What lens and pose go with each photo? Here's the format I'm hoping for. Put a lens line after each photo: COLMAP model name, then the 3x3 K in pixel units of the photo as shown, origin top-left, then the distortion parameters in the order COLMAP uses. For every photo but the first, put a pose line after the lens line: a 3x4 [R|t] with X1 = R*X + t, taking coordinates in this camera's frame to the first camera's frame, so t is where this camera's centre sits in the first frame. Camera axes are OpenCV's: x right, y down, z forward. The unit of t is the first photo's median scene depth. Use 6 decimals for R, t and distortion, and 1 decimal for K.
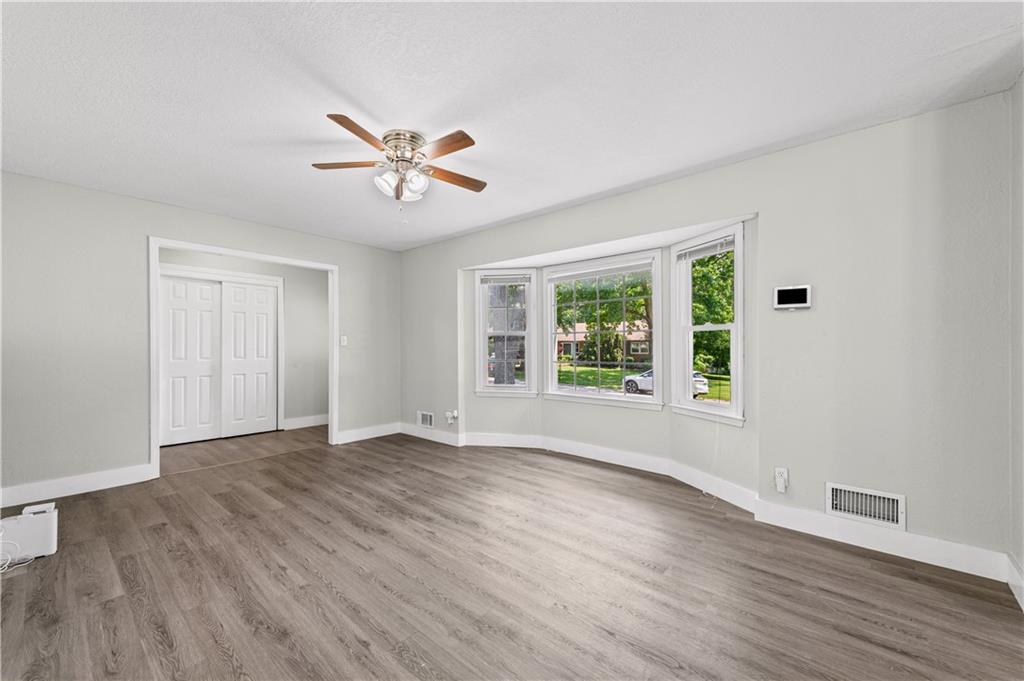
lens RADIAL K [[410.7, 0, 504.1], [0, 410.7, 343.2], [0, 0, 1]] dist [0.001984, 0.000048]
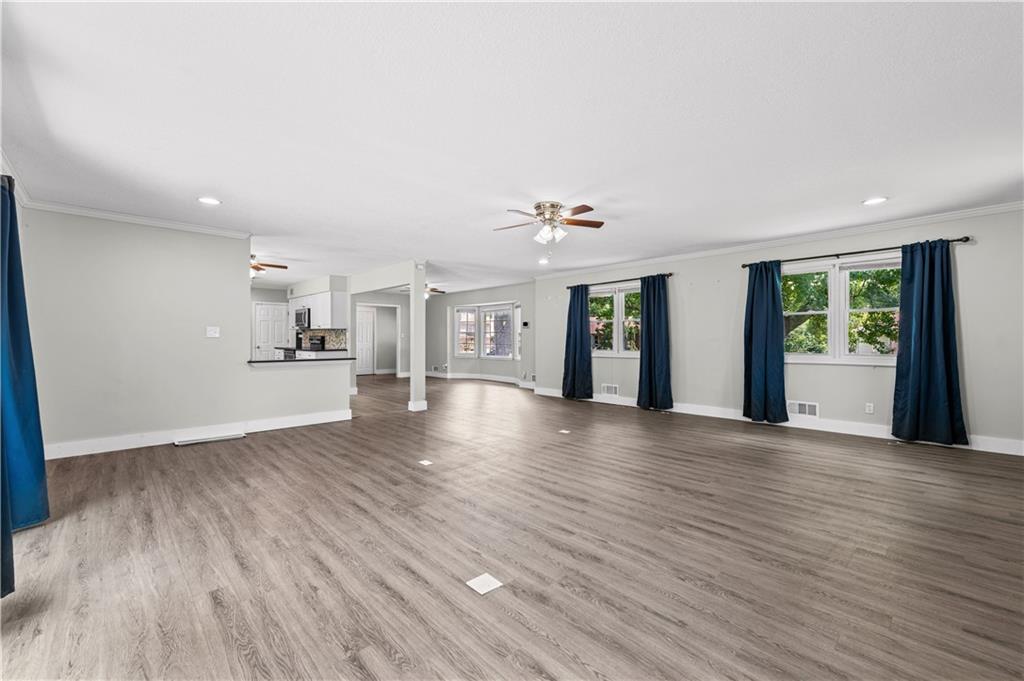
lens RADIAL K [[410.7, 0, 518.6], [0, 410.7, 341.3], [0, 0, 1]] dist [0.001984, 0.000048]
pose [[0.996918, 0.003349, -0.078385, 0.499388], [-0.002249, 0.999898, 0.014117, -0.007937], [0.078424, -0.013897, 0.996823, -1.401357]]
